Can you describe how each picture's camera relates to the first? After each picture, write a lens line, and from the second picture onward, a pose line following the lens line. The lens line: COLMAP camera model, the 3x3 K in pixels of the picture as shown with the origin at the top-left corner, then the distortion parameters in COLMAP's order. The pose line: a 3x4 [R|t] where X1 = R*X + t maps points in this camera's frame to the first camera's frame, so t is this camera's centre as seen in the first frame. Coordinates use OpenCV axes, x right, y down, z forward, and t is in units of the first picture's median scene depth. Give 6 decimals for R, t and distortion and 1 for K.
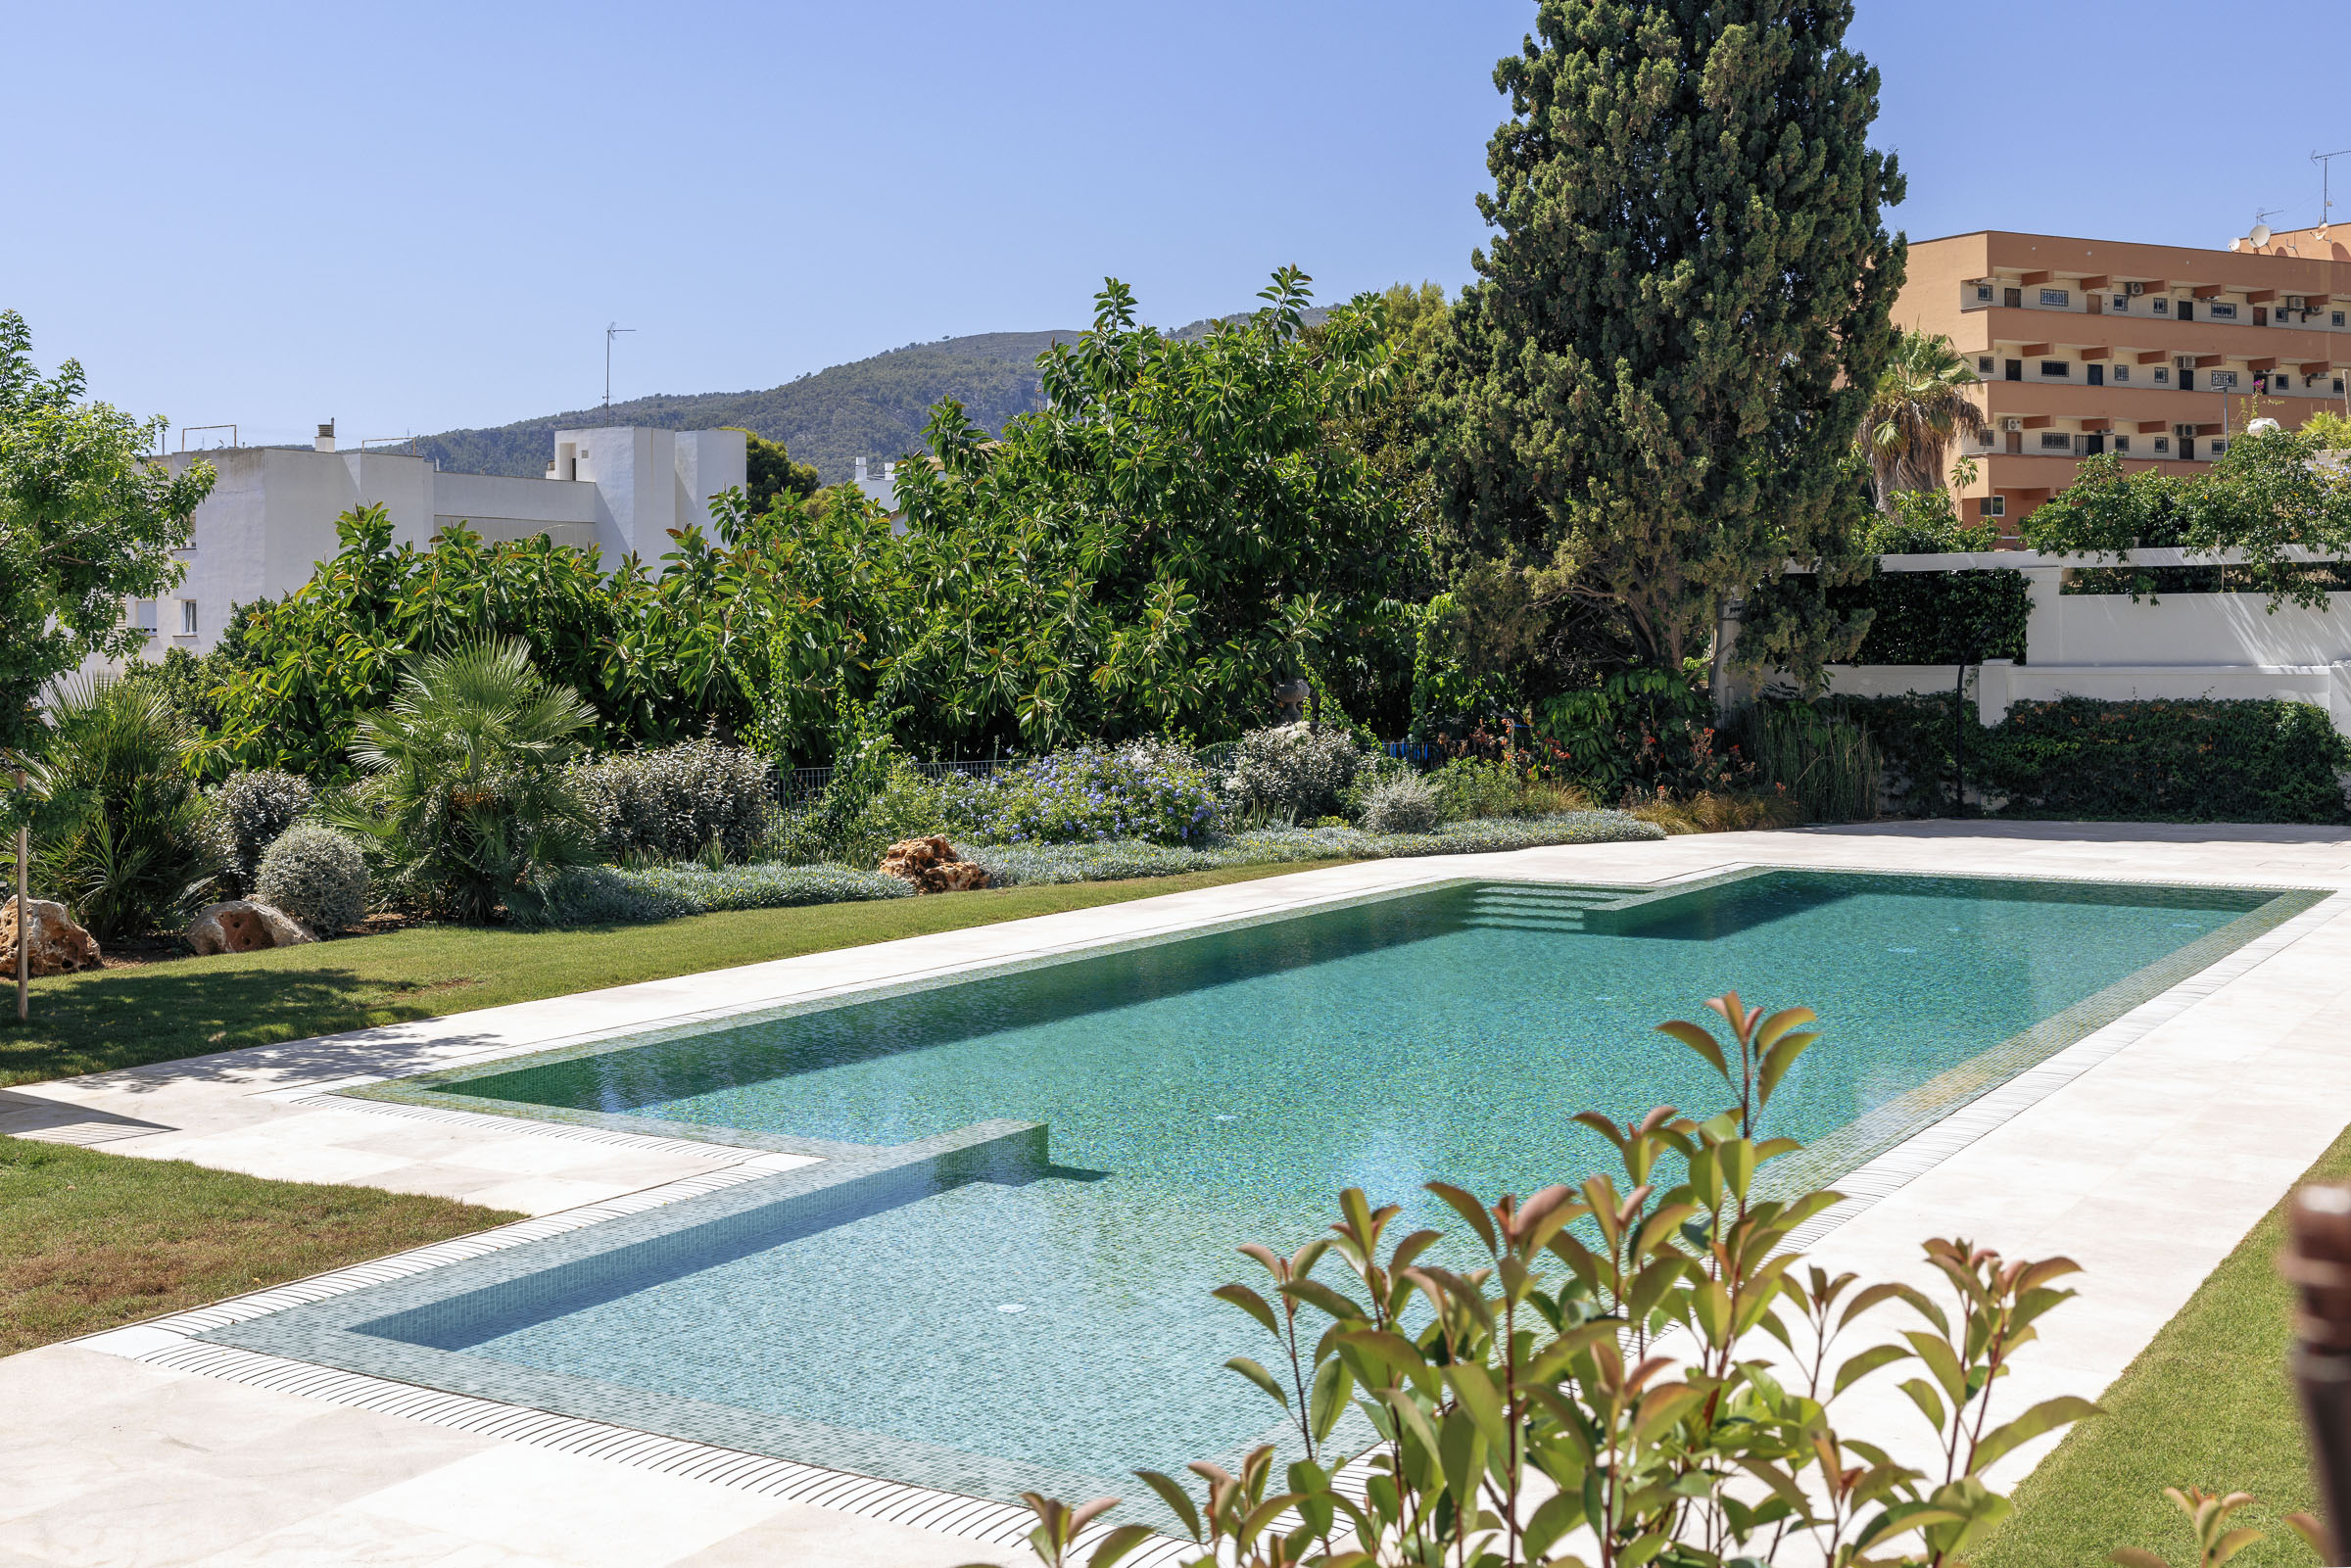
lens RADIAL K [[2697.2, 0, 1175.5], [0, 2697.2, 784.0], [0, 0, 1]] dist [0.001699, 0.002813]
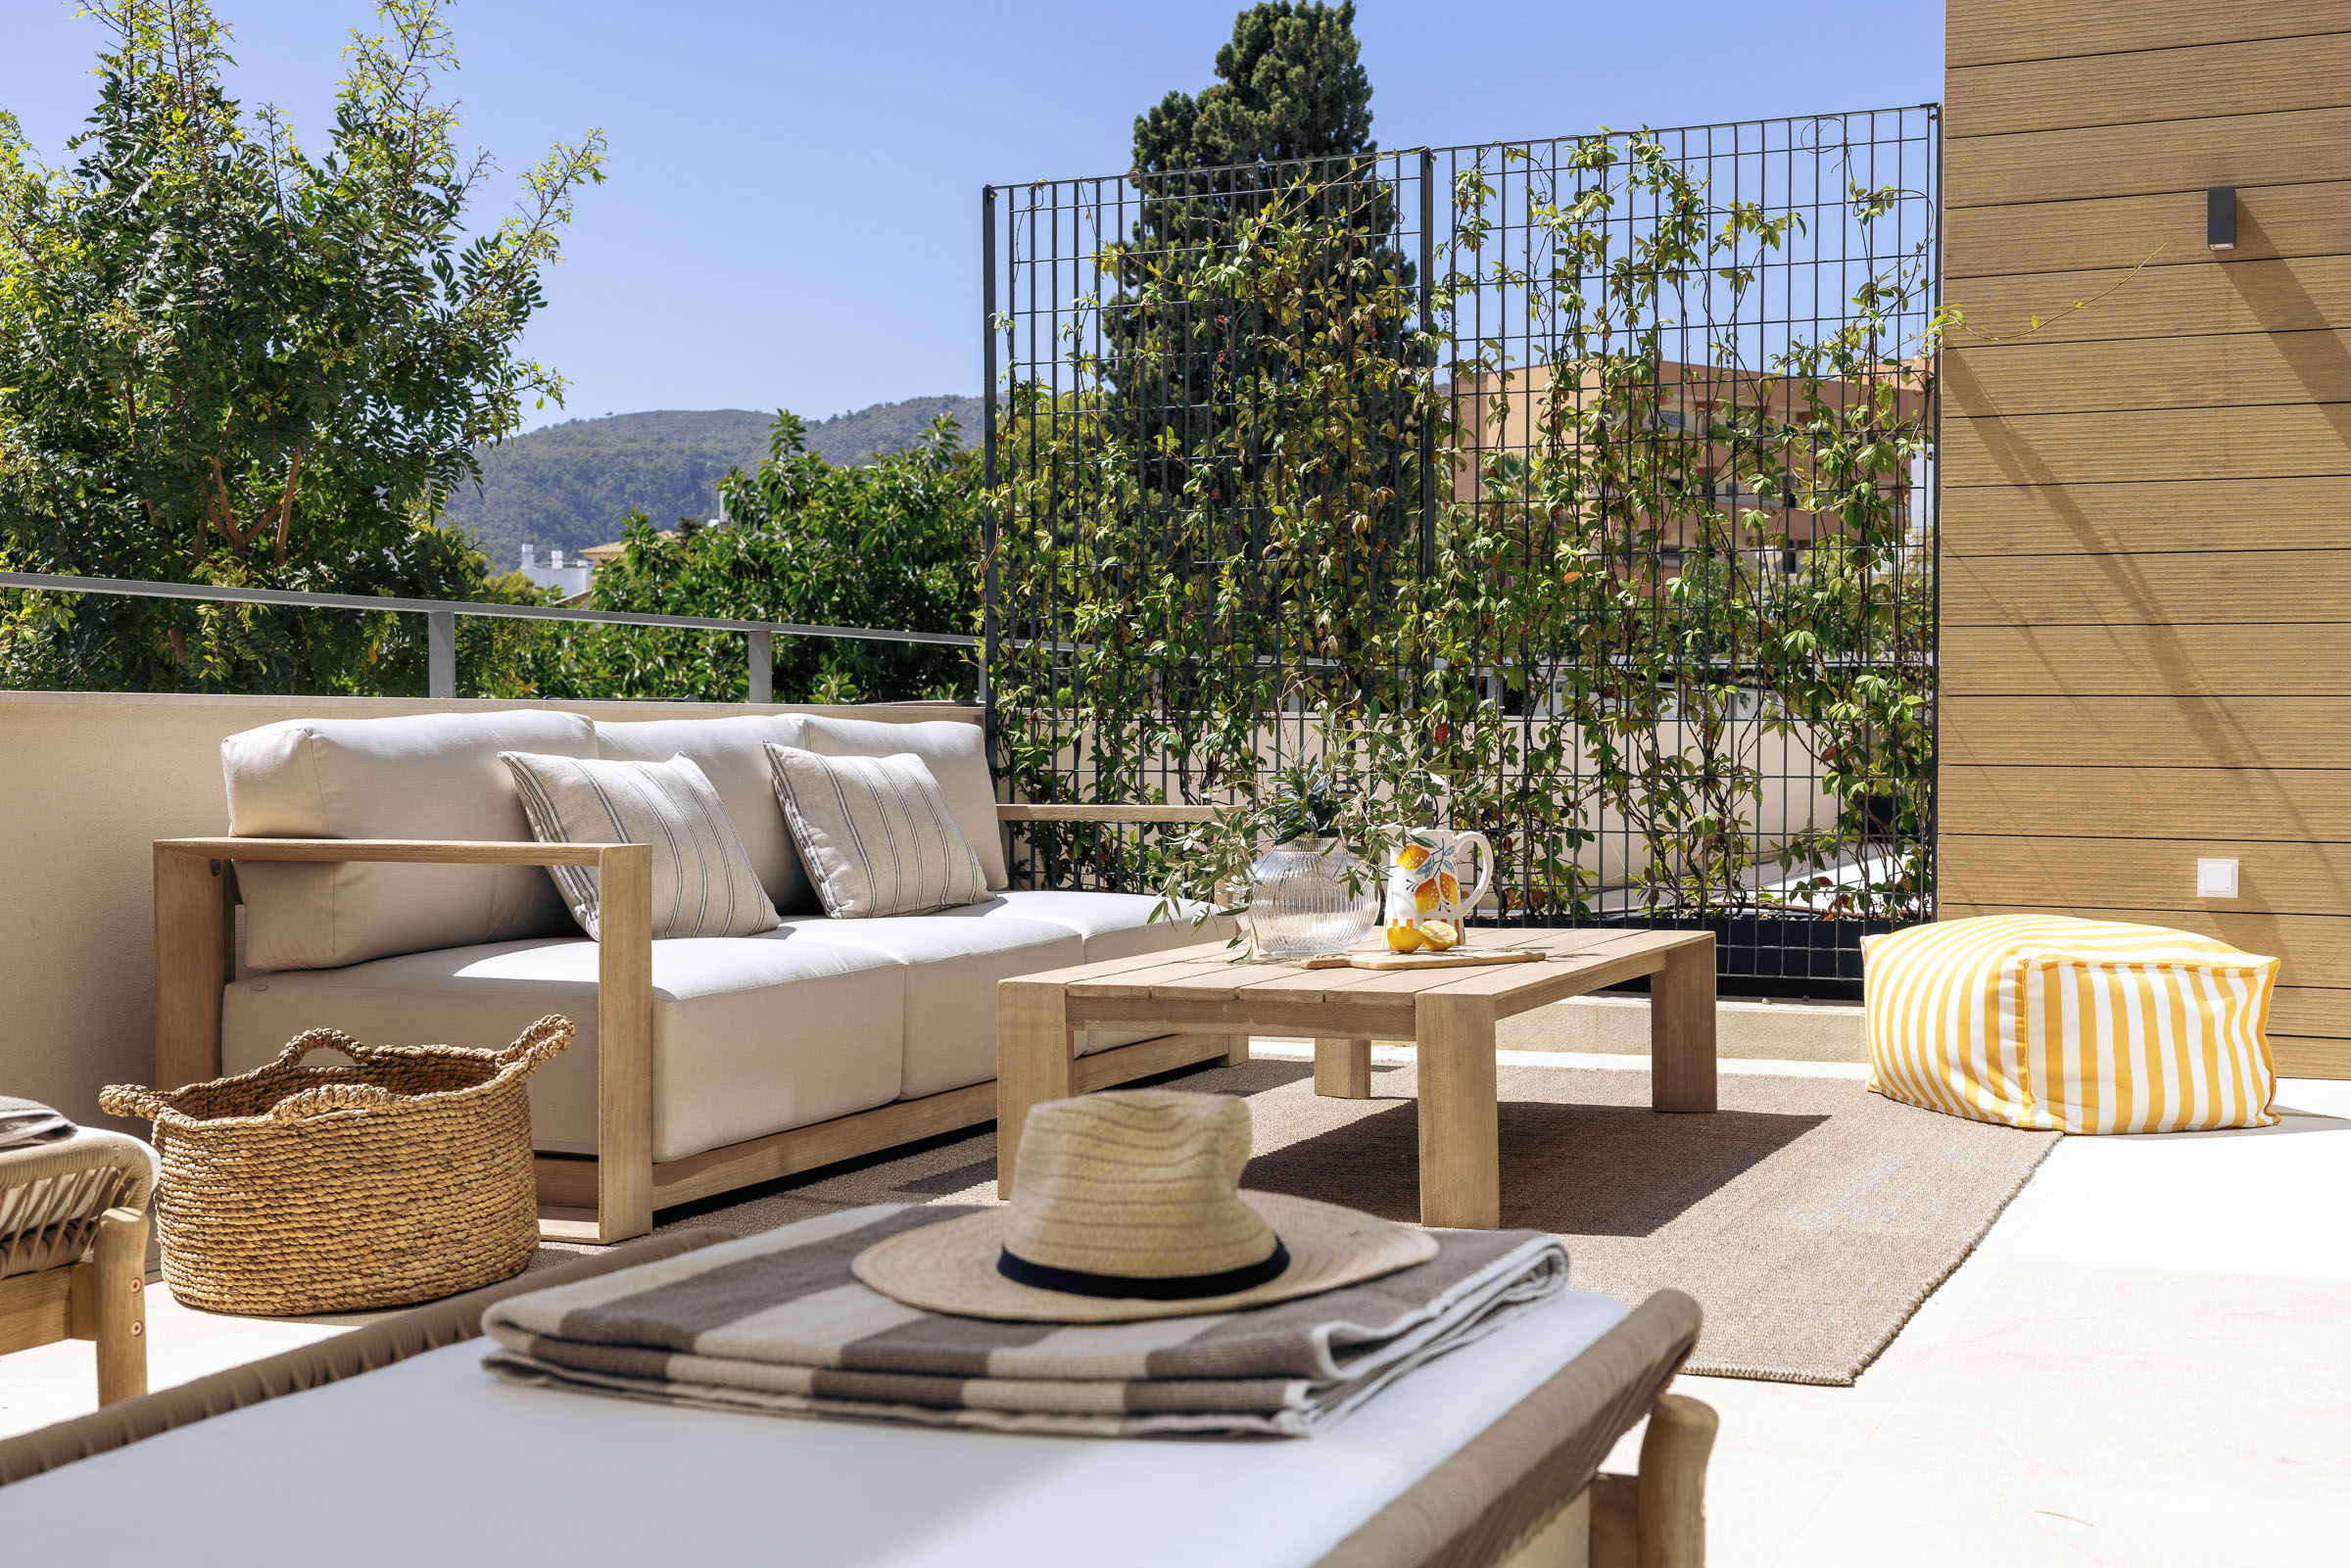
lens RADIAL K [[2803.6, 0, 1175.5], [0, 2803.6, 784.0], [0, 0, 1]] dist [-0.007869, -0.002995]
pose [[0.993432, 0.000097, 0.114420, 0.005158], [0.003947, 0.999375, -0.035116, 0.015742], [-0.114352, 0.035337, 0.992812, -0.225182]]
